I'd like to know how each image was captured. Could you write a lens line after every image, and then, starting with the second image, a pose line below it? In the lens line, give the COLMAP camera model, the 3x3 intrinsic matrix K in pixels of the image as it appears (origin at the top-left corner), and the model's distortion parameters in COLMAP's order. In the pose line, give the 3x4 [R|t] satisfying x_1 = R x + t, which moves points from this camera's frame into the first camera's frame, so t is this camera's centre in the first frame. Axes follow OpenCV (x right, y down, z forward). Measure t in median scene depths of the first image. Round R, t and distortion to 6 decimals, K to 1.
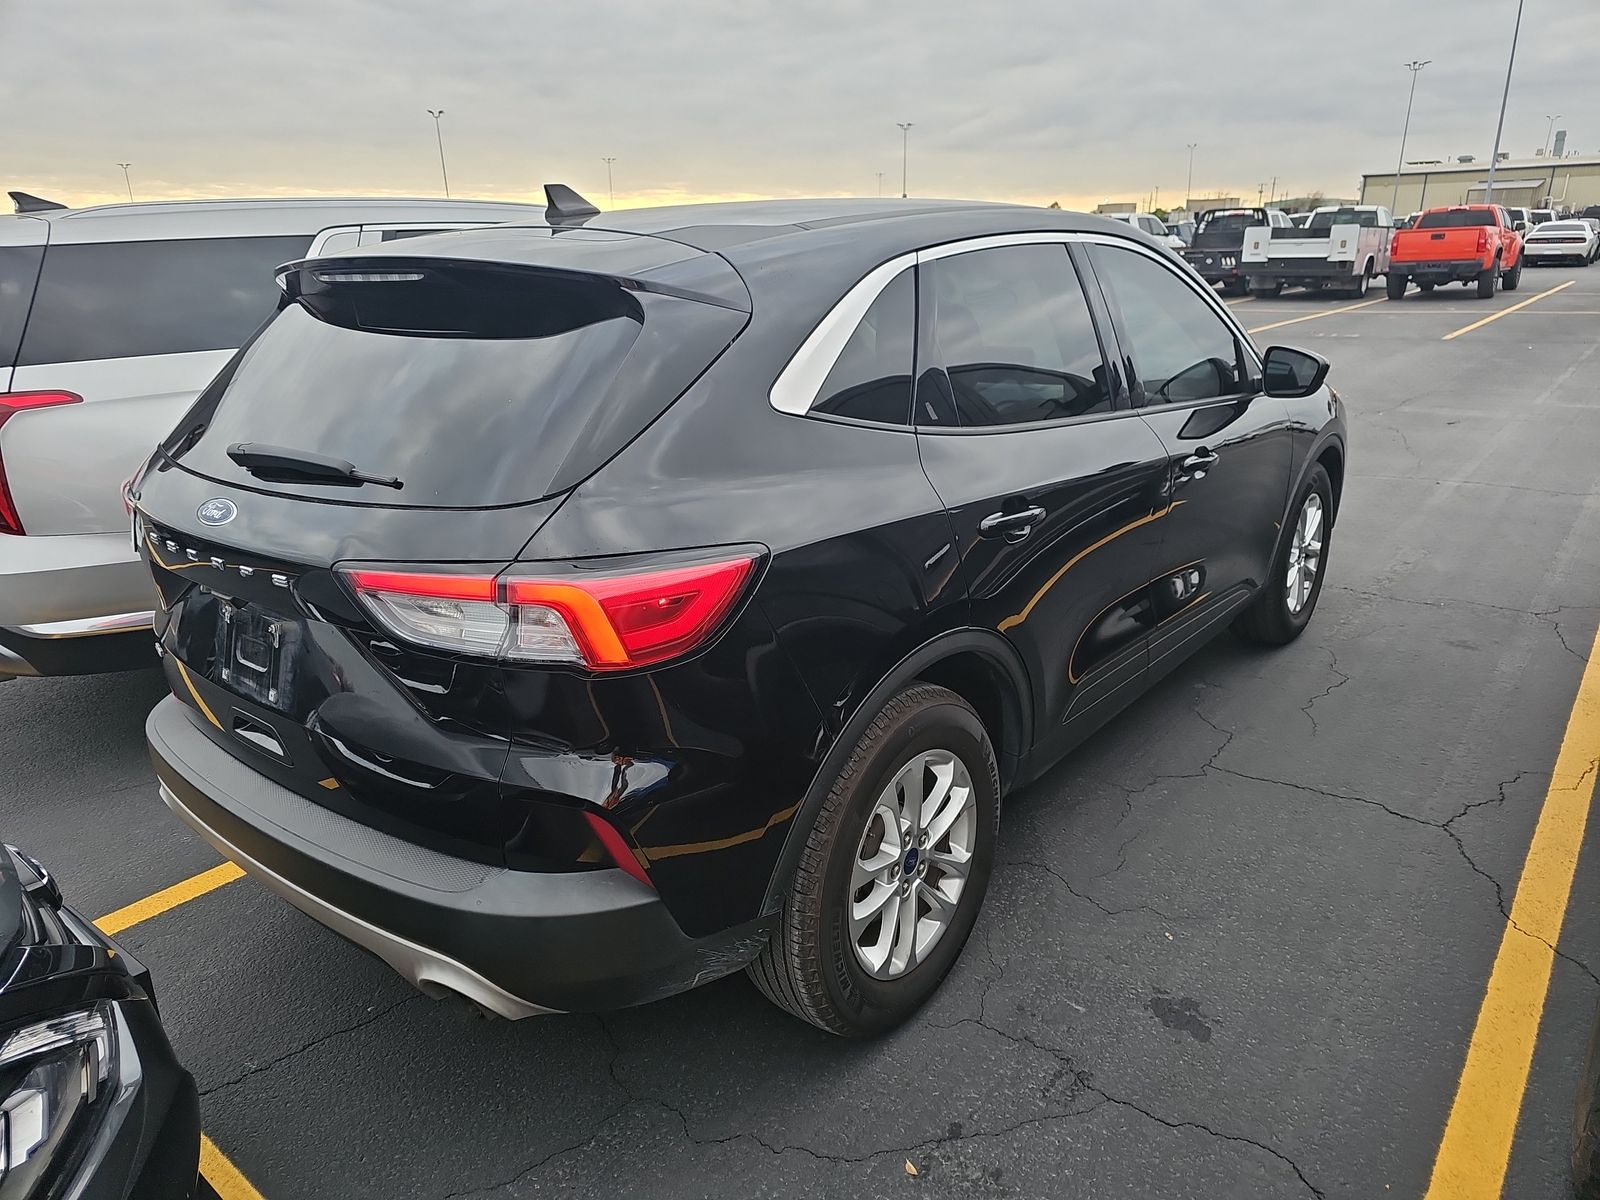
lens RADIAL K [[1052.3, 0, 812.9], [0, 1052.3, 604.9], [0, 0, 1]] dist [0.026669, -0.024226]
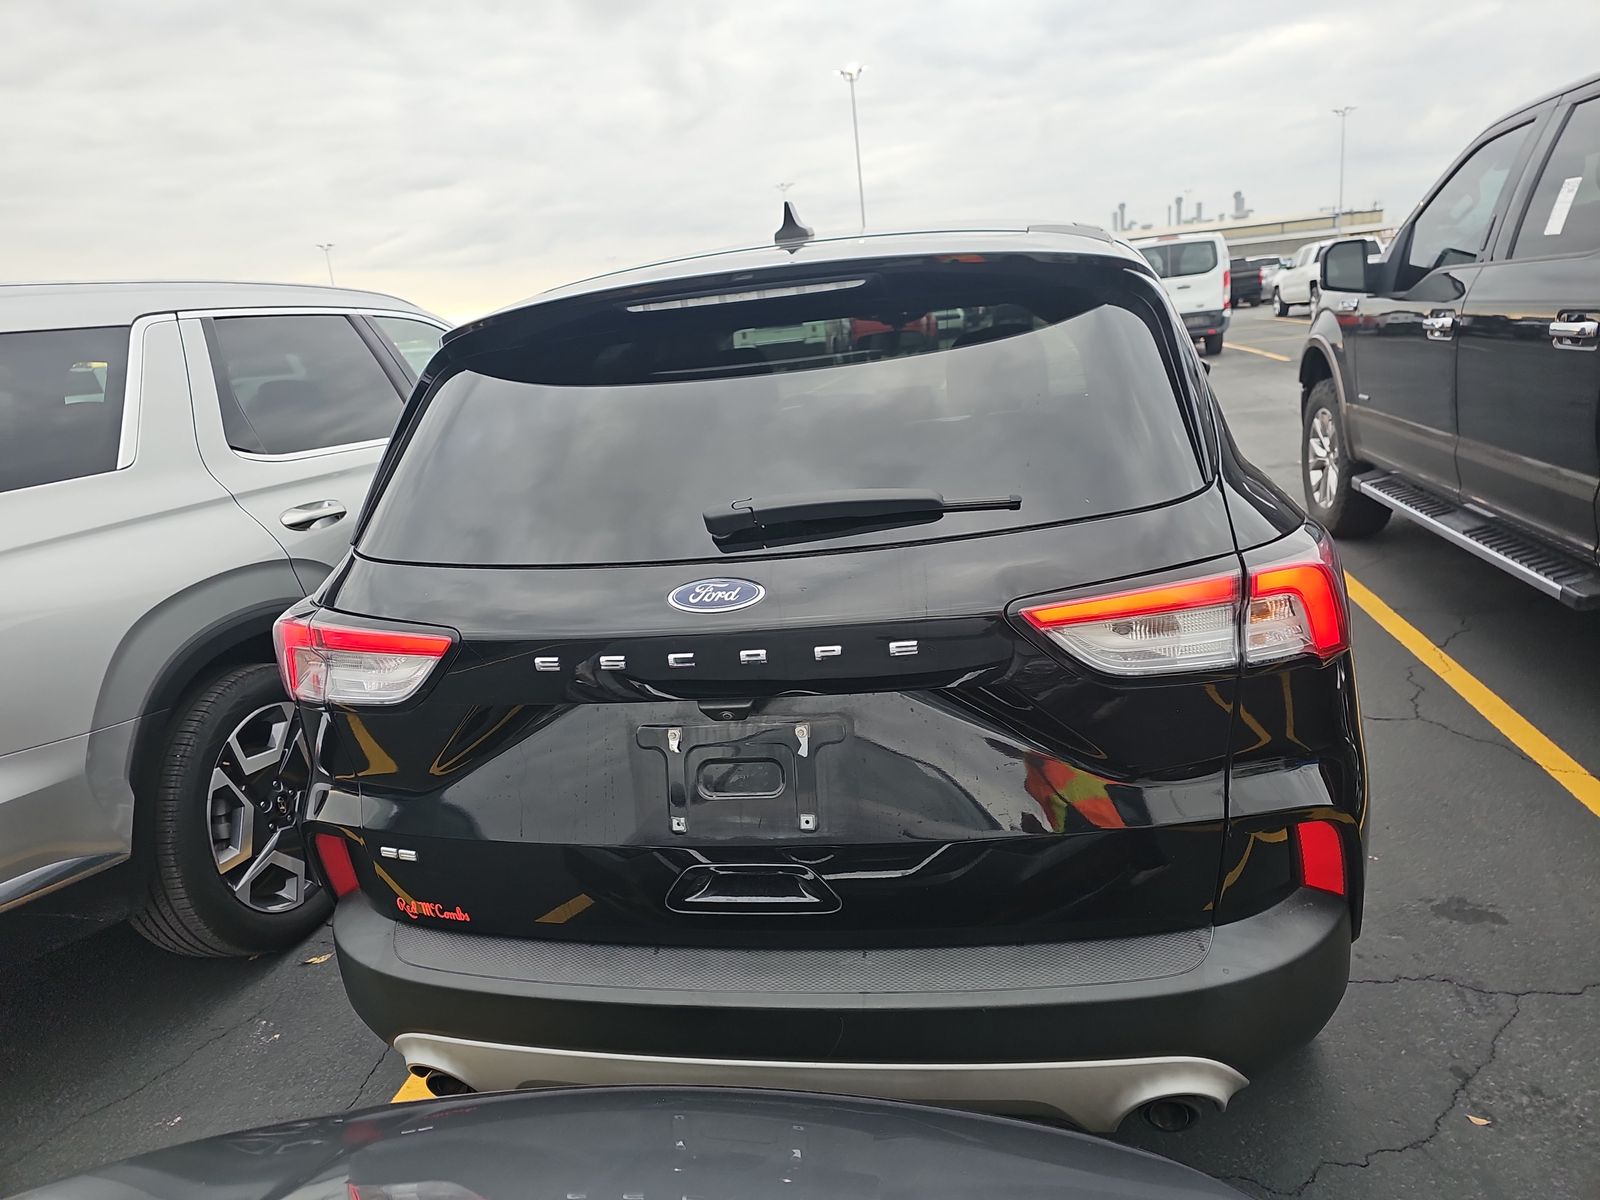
lens RADIAL K [[1052.3, 0, 785.9], [0, 1052.3, 587.2], [0, 0, 1]] dist [0.026669, -0.024226]
pose [[0.883174, -0.171490, 0.436571, -0.405300], [0.218992, 0.973851, -0.060476, -0.017442], [-0.414784, 0.149016, 0.897635, 0.148635]]
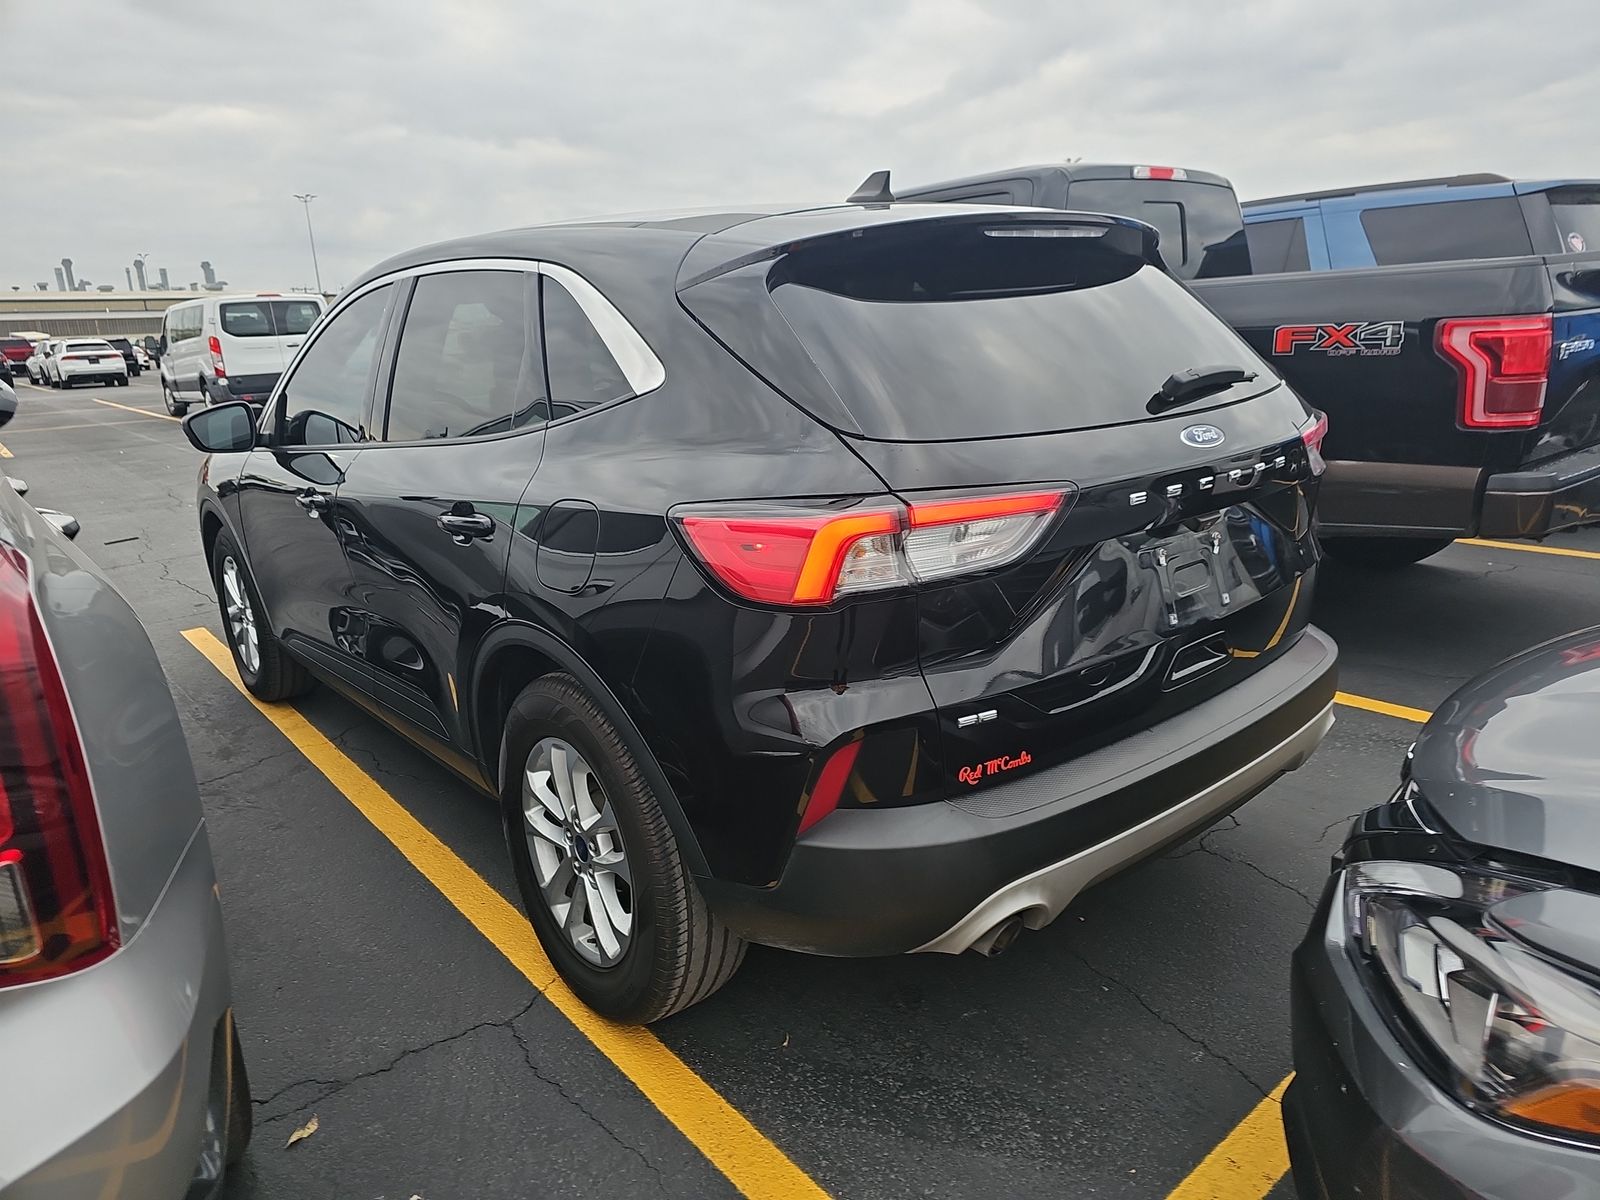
lens RADIAL K [[1052.3, 0, 798.2], [0, 1052.3, 598.6], [0, 0, 1]] dist [0.026669, -0.024226]
pose [[0.189003, -0.228709, 0.954971, -0.746640], [0.350980, 0.923992, 0.151826, -0.100252], [-0.917110, 0.306480, 0.254910, 0.495160]]
